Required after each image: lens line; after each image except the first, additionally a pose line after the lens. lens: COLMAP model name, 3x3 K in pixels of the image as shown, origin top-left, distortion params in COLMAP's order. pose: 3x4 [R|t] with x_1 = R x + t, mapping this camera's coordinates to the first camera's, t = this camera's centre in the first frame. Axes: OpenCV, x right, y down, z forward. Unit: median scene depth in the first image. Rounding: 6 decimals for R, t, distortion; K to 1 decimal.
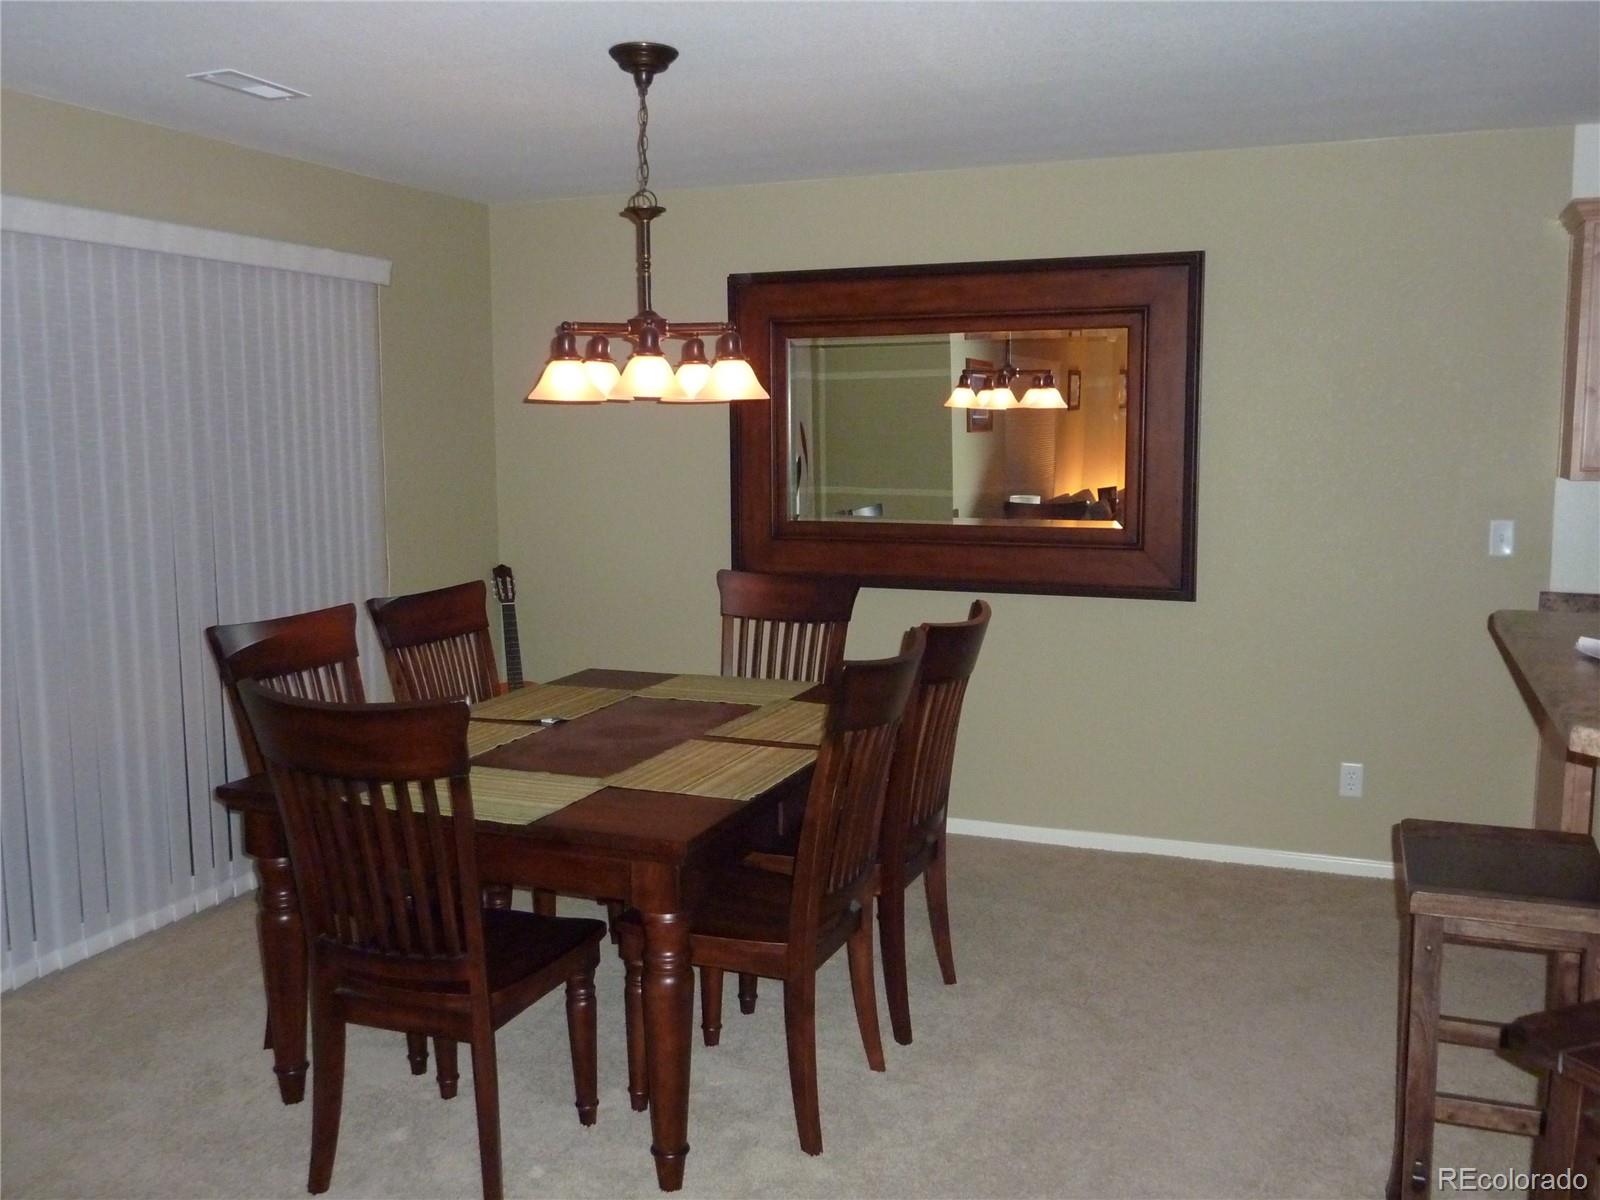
lens RADIAL K [[1446.7, 0, 800.0], [0, 1446.7, 600.0], [0, 0, 1]] dist [-0.060278, -0.000851]
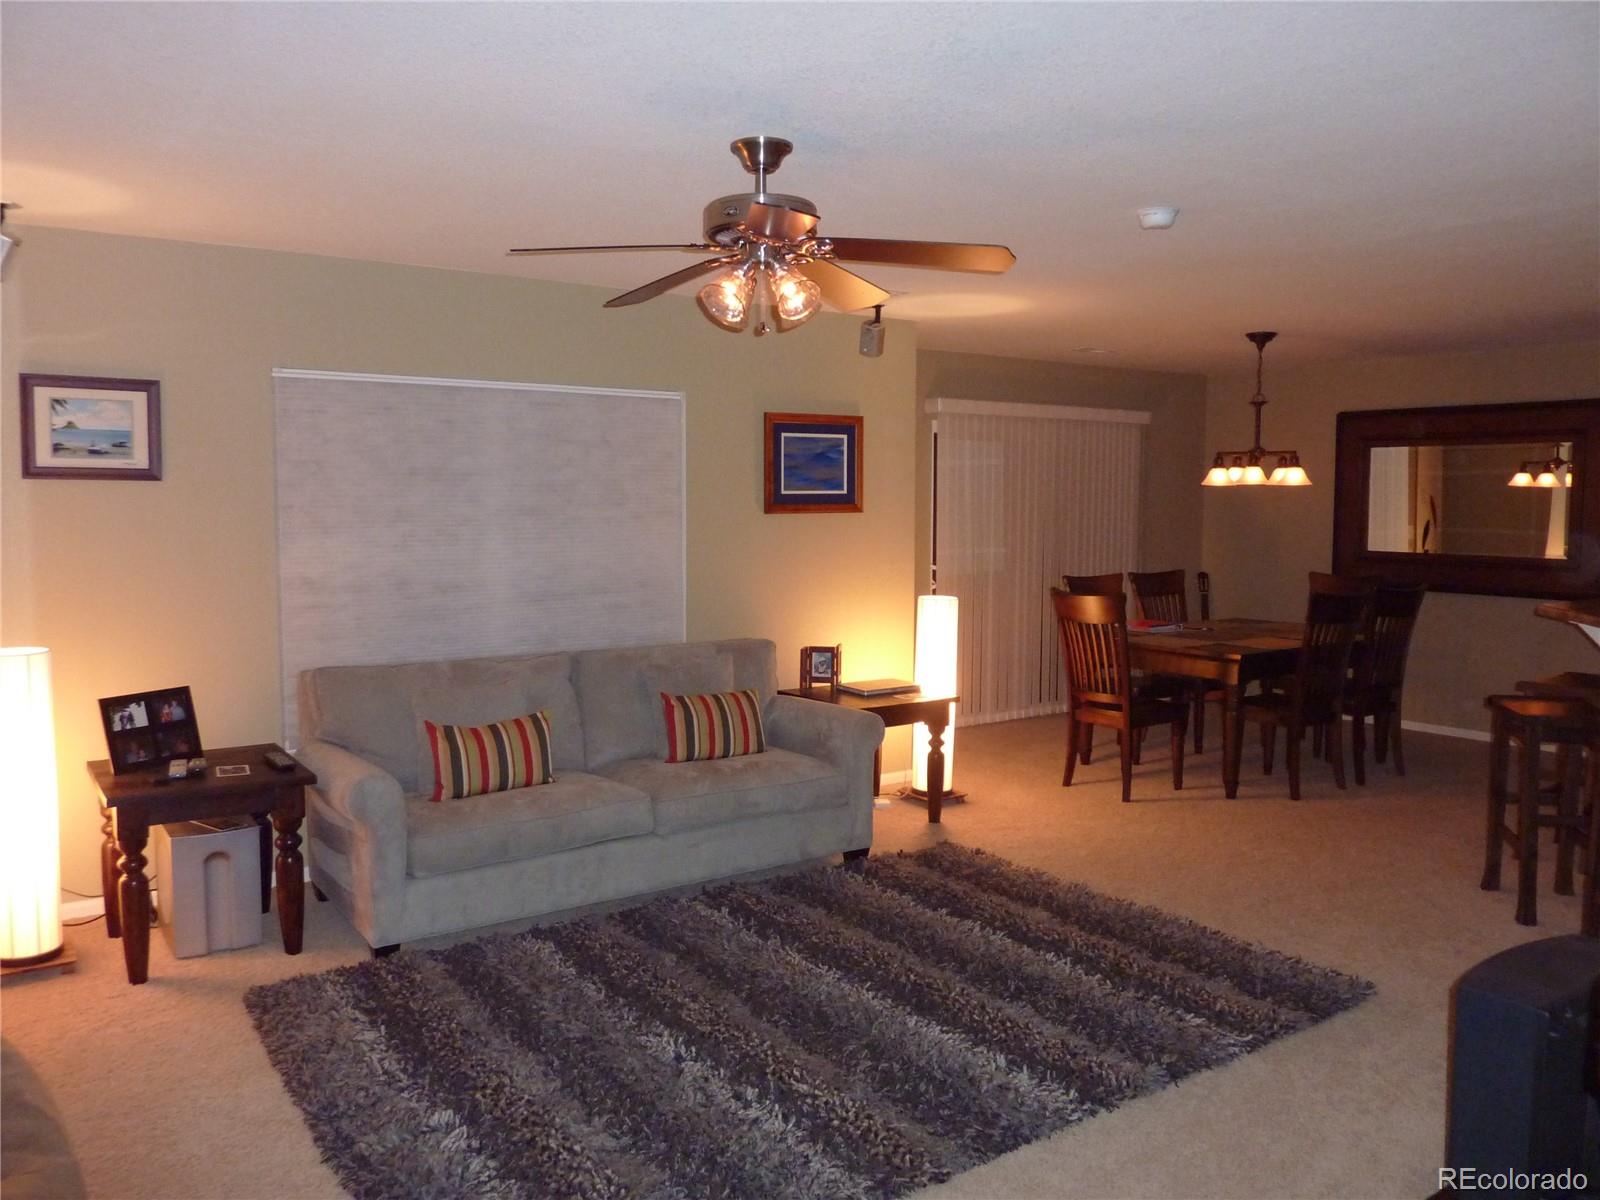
lens RADIAL K [[1273.3, 0, 788.9], [0, 1273.3, 598.9], [0, 0, 1]] dist [-0.040479, -0.002384]
pose [[0.848074, 0.050197, -0.527495, 0.300854], [-0.069400, 0.997450, -0.016658, 0.113012], [0.525313, 0.050736, 0.849395, -0.972848]]
